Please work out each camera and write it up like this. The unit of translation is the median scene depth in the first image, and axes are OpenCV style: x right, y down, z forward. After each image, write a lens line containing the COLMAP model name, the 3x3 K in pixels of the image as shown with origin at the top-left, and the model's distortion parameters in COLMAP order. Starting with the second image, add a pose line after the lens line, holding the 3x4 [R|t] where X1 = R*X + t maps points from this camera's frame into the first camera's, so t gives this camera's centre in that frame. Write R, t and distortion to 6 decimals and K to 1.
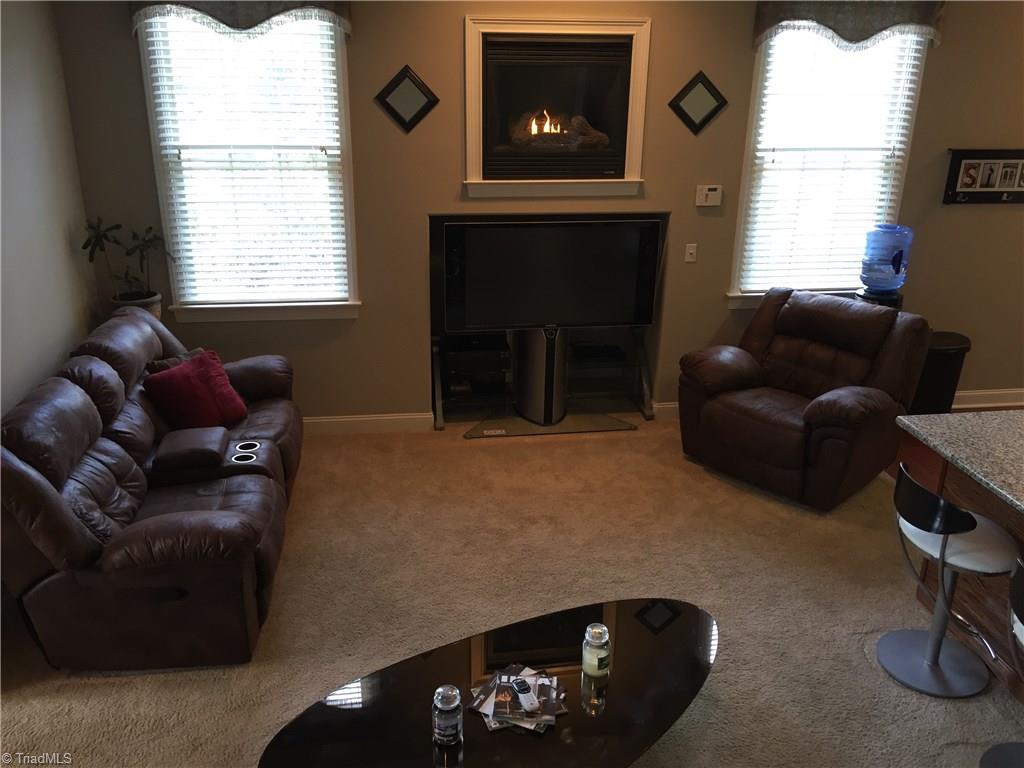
lens RADIAL K [[875.7, 0, 512.0], [0, 875.7, 384.0], [0, 0, 1]] dist [0.095677, -0.141115]
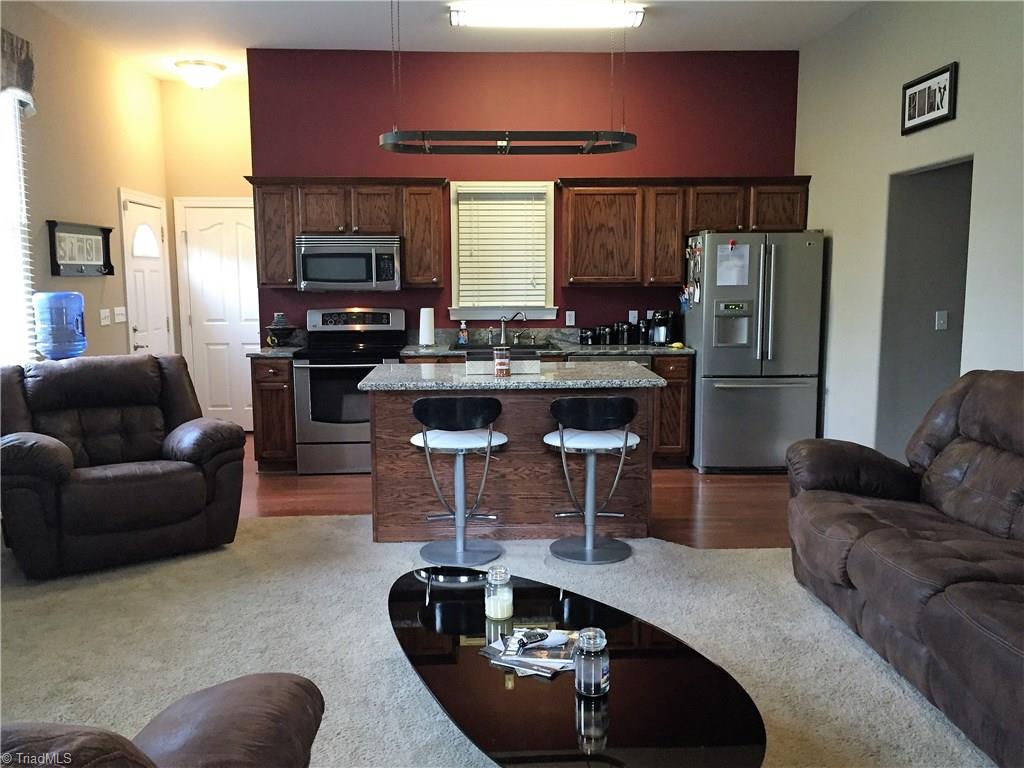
lens RADIAL K [[875.7, 0, 512.0], [0, 875.7, 384.0], [0, 0, 1]] dist [0.095677, -0.141115]
pose [[0.110225, -0.138541, 0.984204, -0.489920], [0.357619, 0.929445, 0.090782, 0.002803], [-0.927340, 0.341964, 0.151993, 0.451642]]
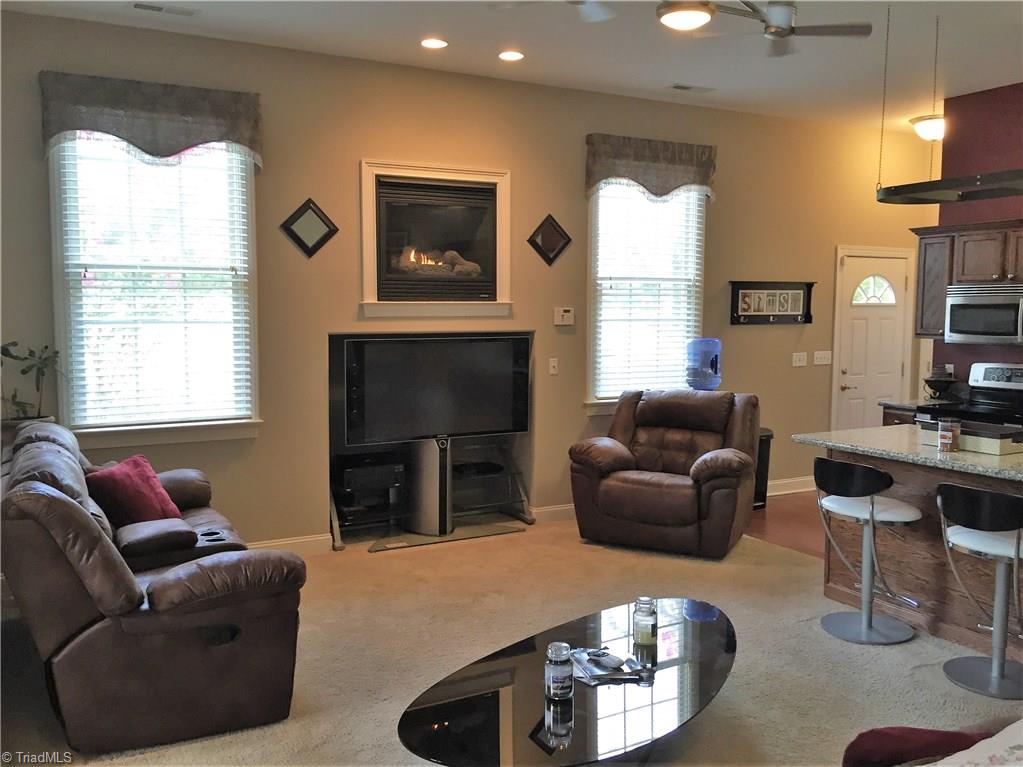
lens RADIAL K [[902.5, 0, 511.5], [0, 902.5, 383.5], [0, 0, 1]] dist [0.095835, -0.123705]
pose [[0.940158, -0.042575, 0.338068, -0.258909], [0.132424, 0.959823, -0.247393, 0.163782], [-0.313953, 0.277357, 0.908024, -0.039439]]
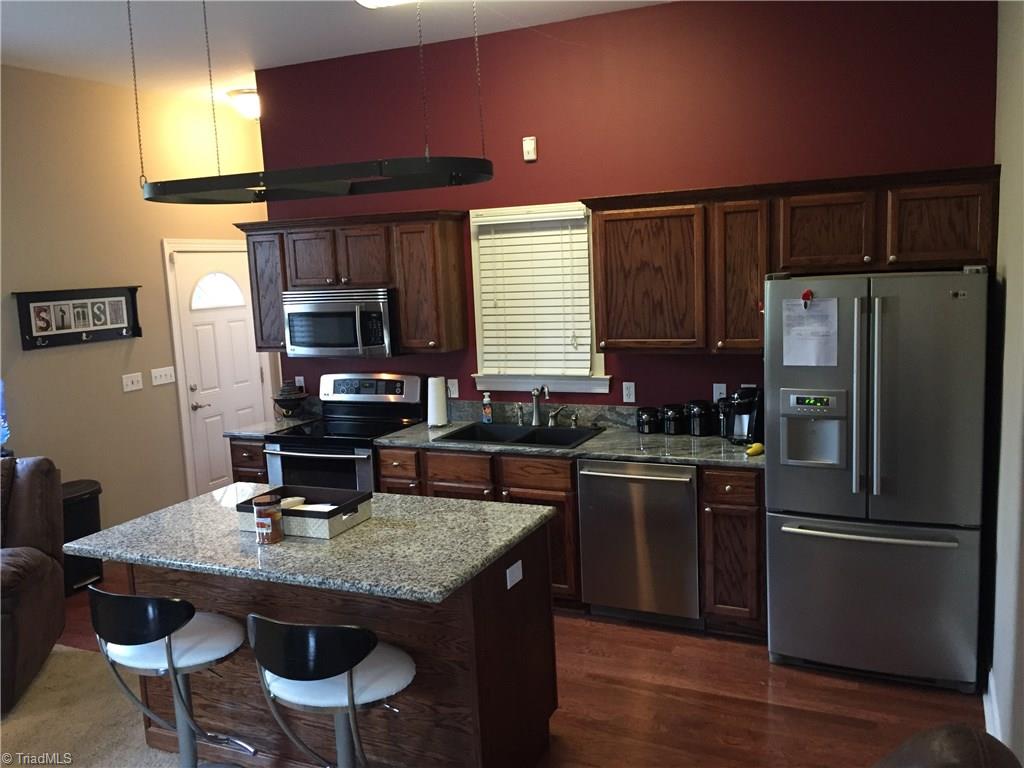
lens RADIAL K [[875.7, 0, 512.0], [0, 875.7, 384.0], [0, 0, 1]] dist [0.095677, -0.141115]
pose [[0.551415, -0.154802, 0.819743, -0.000610], [0.344702, 0.937105, -0.054905, 0.061675], [-0.759686, 0.312843, 0.570094, 0.102702]]
